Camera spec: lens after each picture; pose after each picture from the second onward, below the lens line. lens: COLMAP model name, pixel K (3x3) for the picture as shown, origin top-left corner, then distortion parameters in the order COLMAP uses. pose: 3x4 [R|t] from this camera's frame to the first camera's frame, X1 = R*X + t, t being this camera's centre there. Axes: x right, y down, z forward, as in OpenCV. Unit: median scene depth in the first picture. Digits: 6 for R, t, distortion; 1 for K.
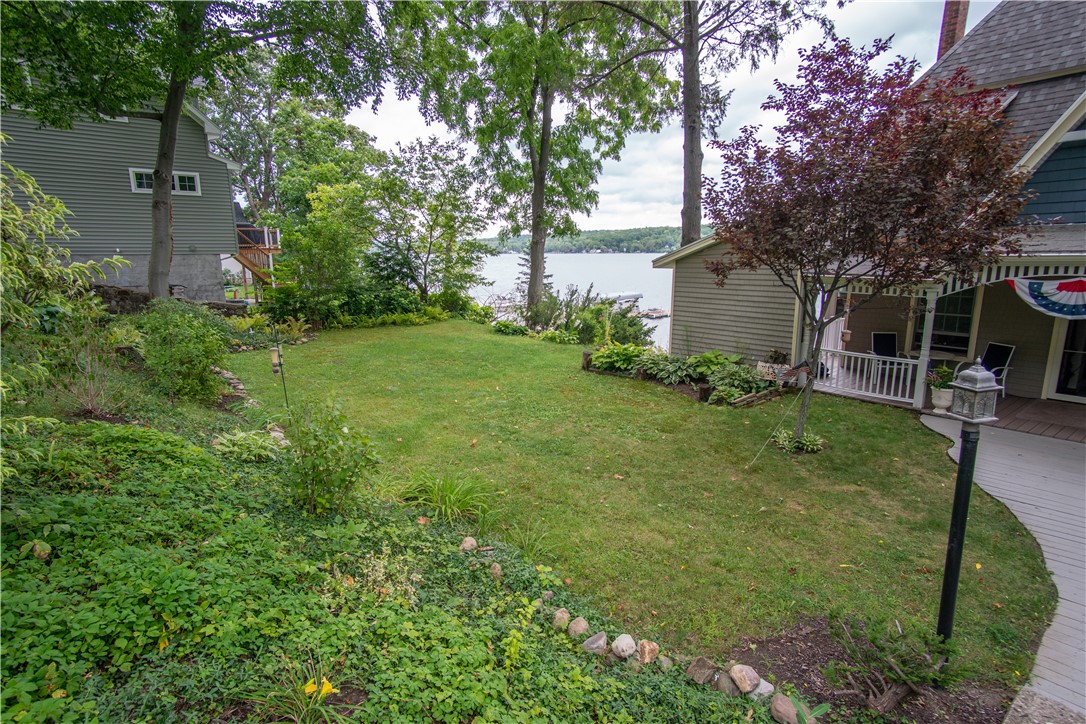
lens RADIAL K [[570.8, 0, 541.1], [0, 570.8, 364.2], [0, 0, 1]] dist [0.001855, 0.006800]
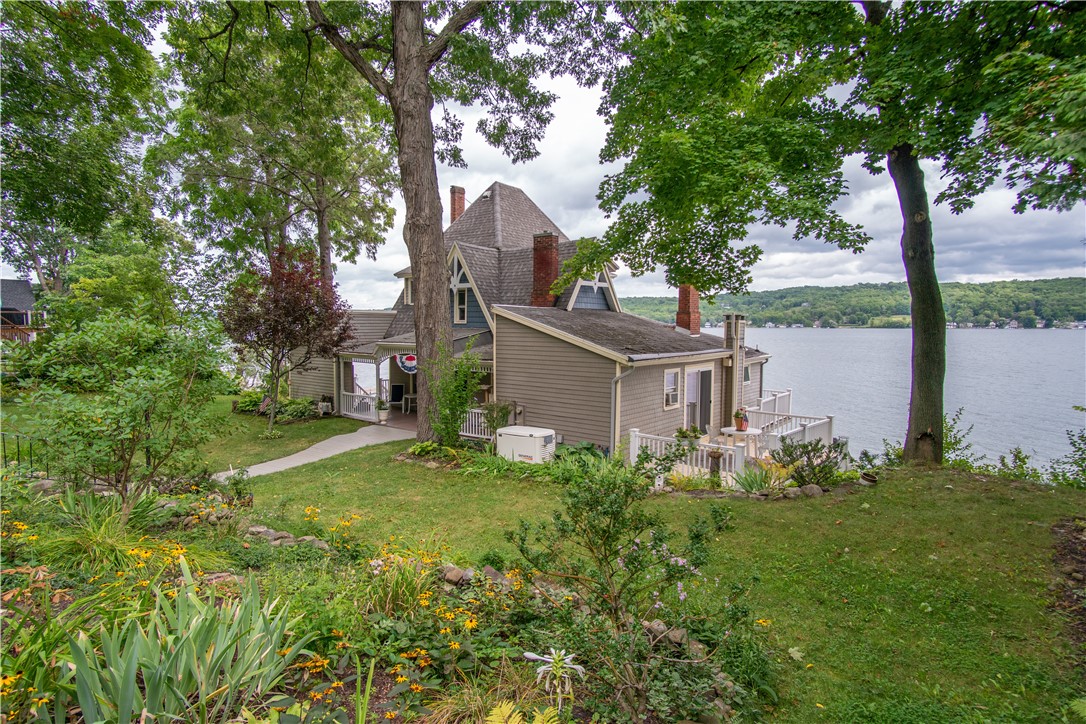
lens RADIAL K [[570.8, 0, 539.8], [0, 570.8, 363.3], [0, 0, 1]] dist [0.001855, 0.006800]
pose [[0.976187, -0.004517, 0.216882, 0.303155], [0.031934, 0.991883, -0.123078, 0.052683], [-0.214565, 0.127073, 0.968408, -0.382695]]
